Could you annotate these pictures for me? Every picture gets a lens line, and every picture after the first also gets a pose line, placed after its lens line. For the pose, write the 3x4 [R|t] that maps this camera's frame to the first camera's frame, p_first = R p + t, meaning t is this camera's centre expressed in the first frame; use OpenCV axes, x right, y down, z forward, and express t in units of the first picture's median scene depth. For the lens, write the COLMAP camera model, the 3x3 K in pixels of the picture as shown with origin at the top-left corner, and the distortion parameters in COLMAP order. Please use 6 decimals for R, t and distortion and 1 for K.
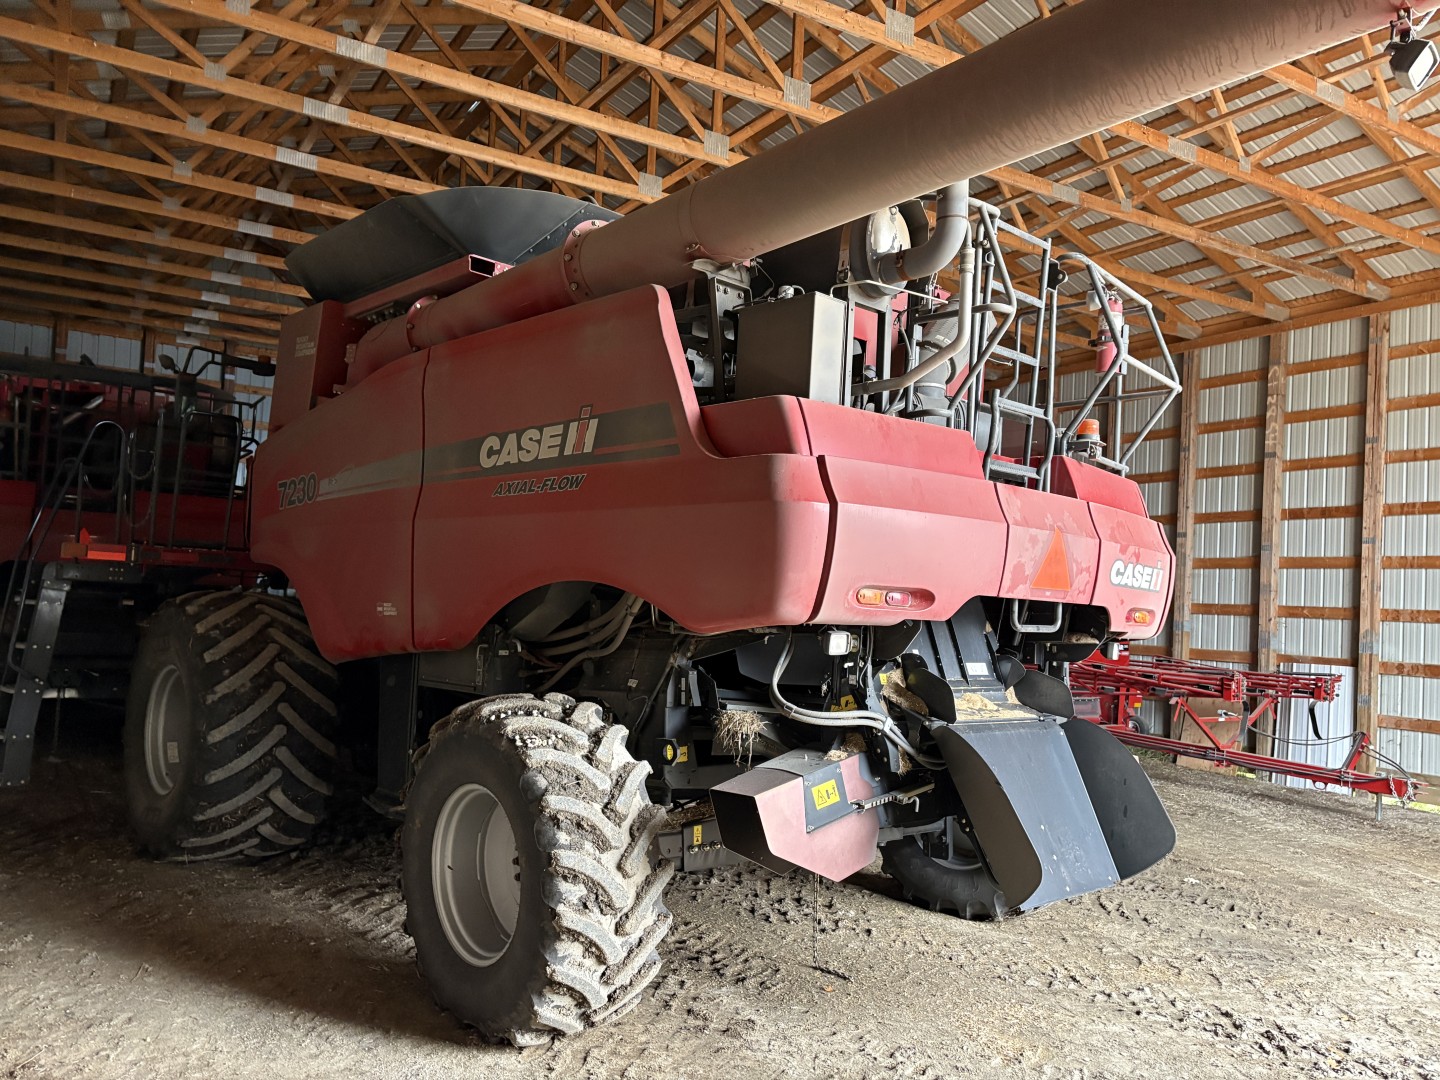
lens RADIAL K [[1092.7, 0, 718.1], [0, 1092.7, 546.0], [0, 0, 1]] dist [0.045685, -0.049296]
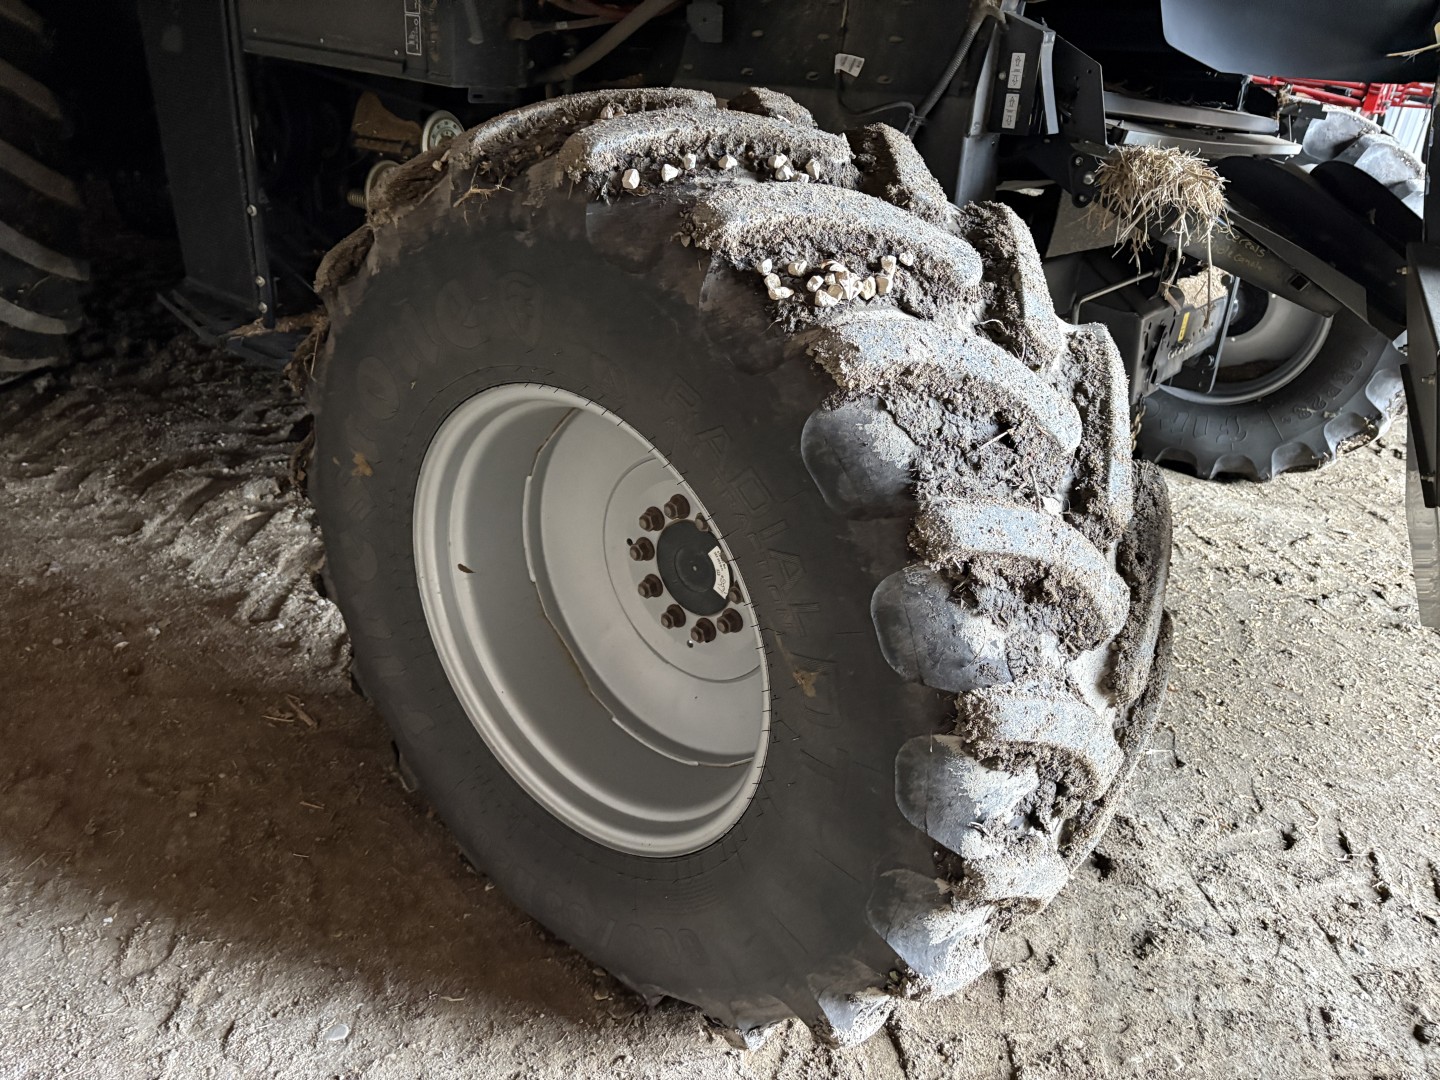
lens RADIAL K [[1092.7, 0, 718.1], [0, 1092.7, 546.0], [0, 0, 1]] dist [0.045685, -0.049296]
pose [[0.986536, -0.038515, 0.158943, -0.216402], [-0.047127, 0.863698, 0.501801, 0.089064], [-0.156606, -0.502535, 0.850255, 0.661977]]
